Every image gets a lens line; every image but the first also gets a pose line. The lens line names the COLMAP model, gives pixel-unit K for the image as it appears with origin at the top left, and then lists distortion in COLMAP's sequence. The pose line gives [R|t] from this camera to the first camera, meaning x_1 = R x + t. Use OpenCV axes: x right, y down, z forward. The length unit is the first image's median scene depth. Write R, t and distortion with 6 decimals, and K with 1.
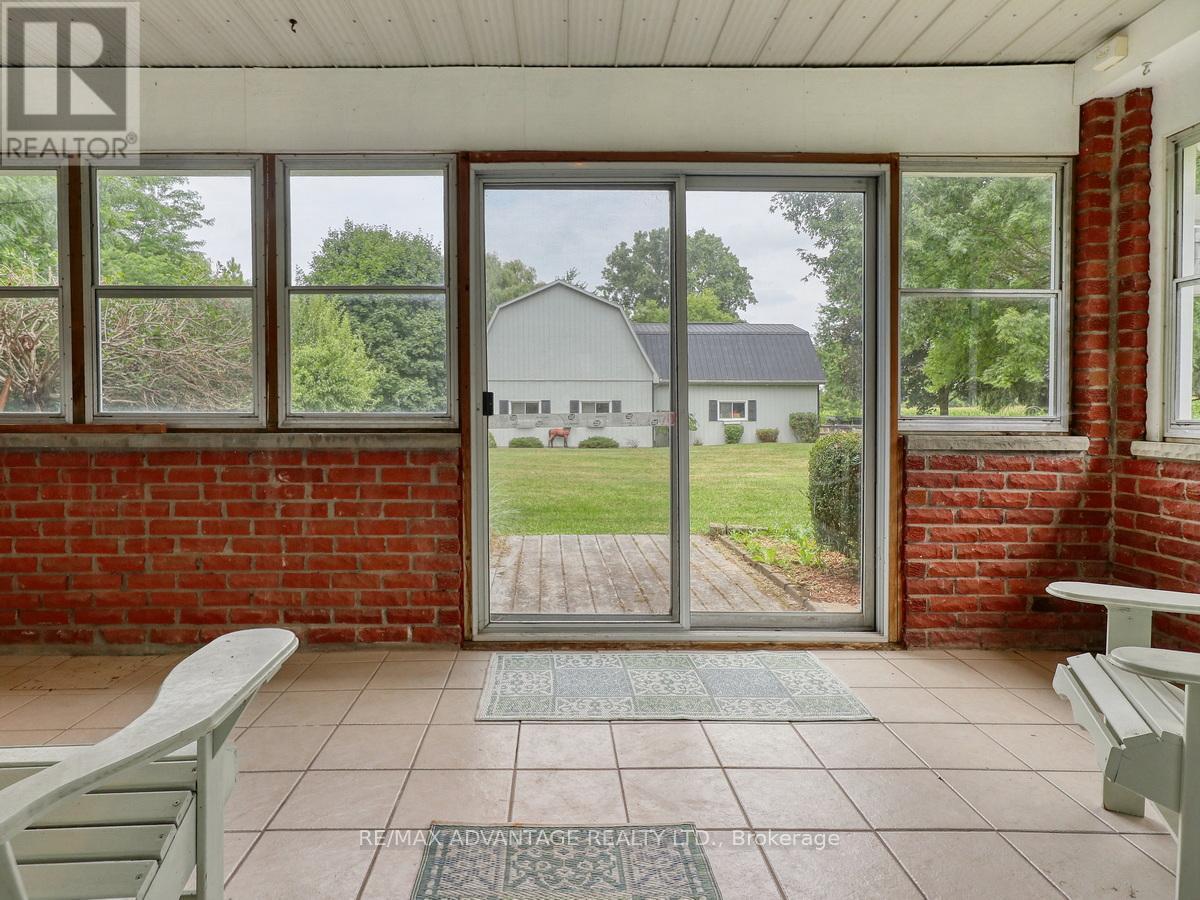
lens RADIAL K [[712.1, 0, 597.2], [0, 712.1, 423.6], [0, 0, 1]] dist [0.001101, 0.002610]
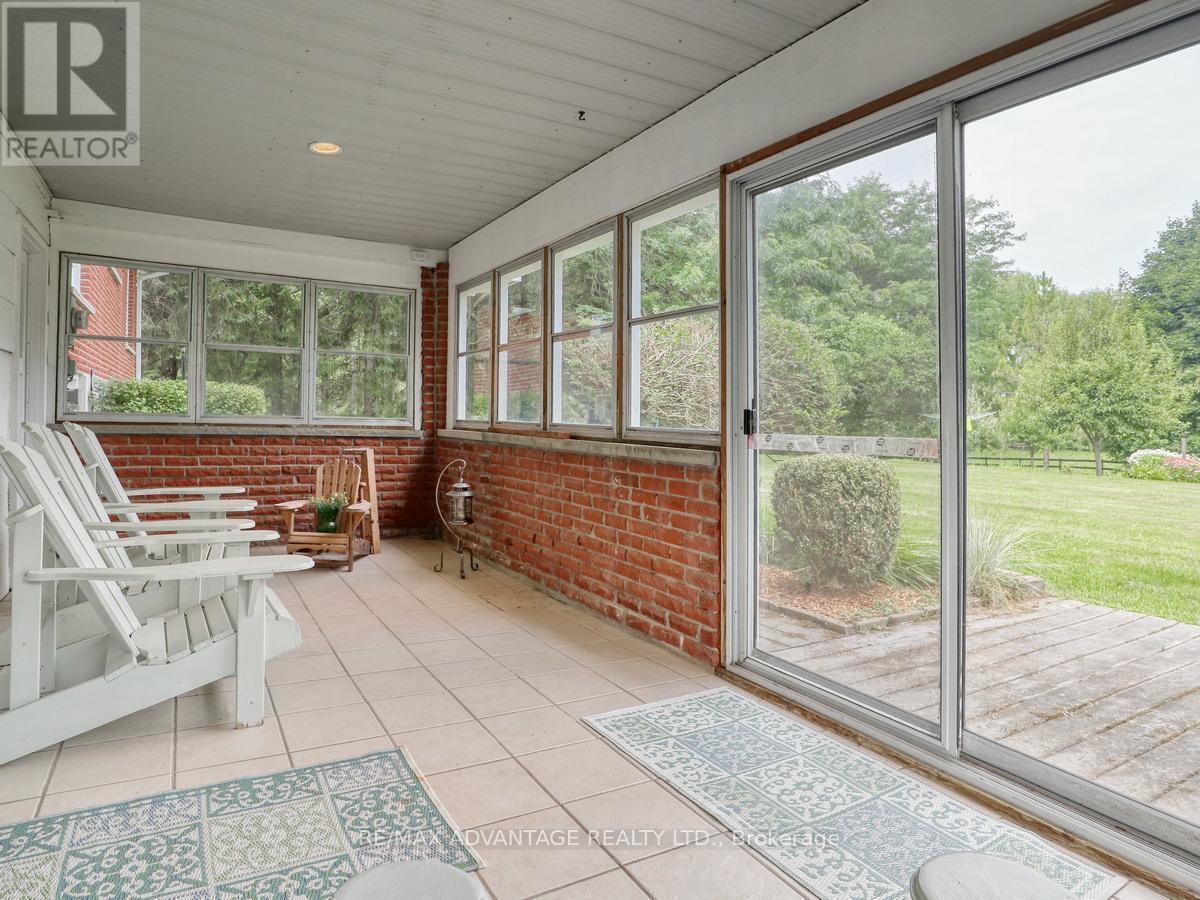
lens RADIAL K [[723.1, 0, 604.4], [0, 723.1, 422.8], [0, 0, 1]] dist [-0.029797, 0.000498]
pose [[0.492727, 0.019948, -0.869955, 0.590105], [-0.044795, 0.998993, -0.002464, -0.016408], [0.869030, 0.040184, 0.493124, 0.374842]]
